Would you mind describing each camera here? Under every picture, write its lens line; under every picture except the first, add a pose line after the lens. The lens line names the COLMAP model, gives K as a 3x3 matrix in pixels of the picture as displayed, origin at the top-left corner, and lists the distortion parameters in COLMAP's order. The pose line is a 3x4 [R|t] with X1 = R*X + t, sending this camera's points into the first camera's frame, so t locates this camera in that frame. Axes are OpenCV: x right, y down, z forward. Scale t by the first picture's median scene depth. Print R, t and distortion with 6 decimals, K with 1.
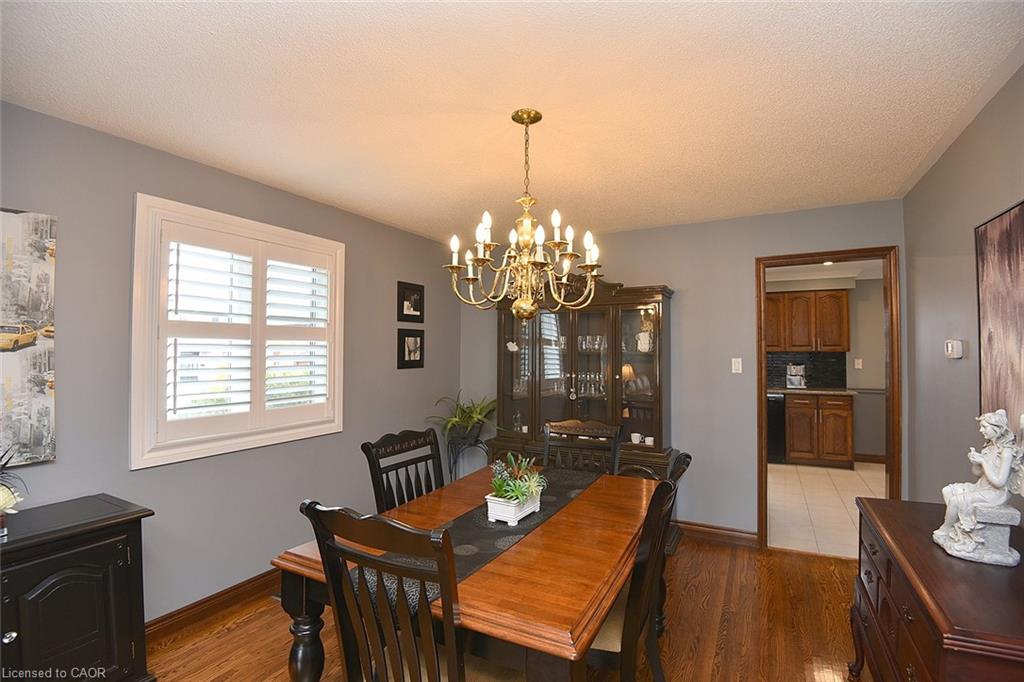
lens RADIAL K [[484.4, 0, 515.5], [0, 484.4, 335.0], [0, 0, 1]] dist [-0.000762, -0.000013]
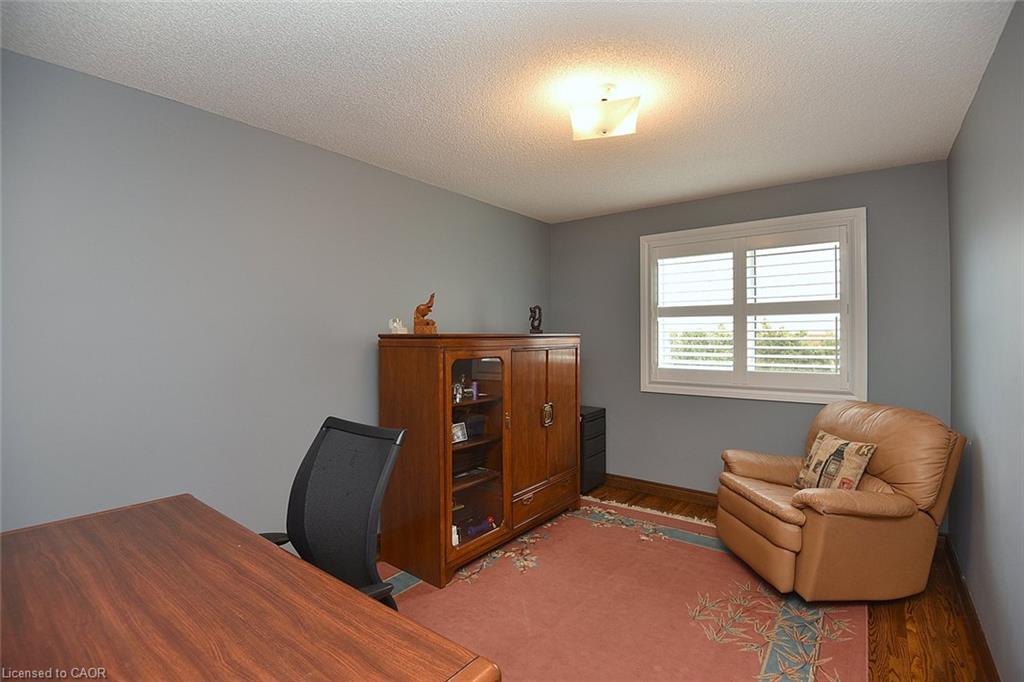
lens RADIAL K [[484.4, 0, 513.6], [0, 484.4, 338.2], [0, 0, 1]] dist [-0.000762, -0.000013]
pose [[-0.162042, 0.007839, -0.986753, 0.809802], [0.021206, 0.999765, 0.004461, 0.045554], [0.986556, -0.020202, -0.162170, 0.641621]]
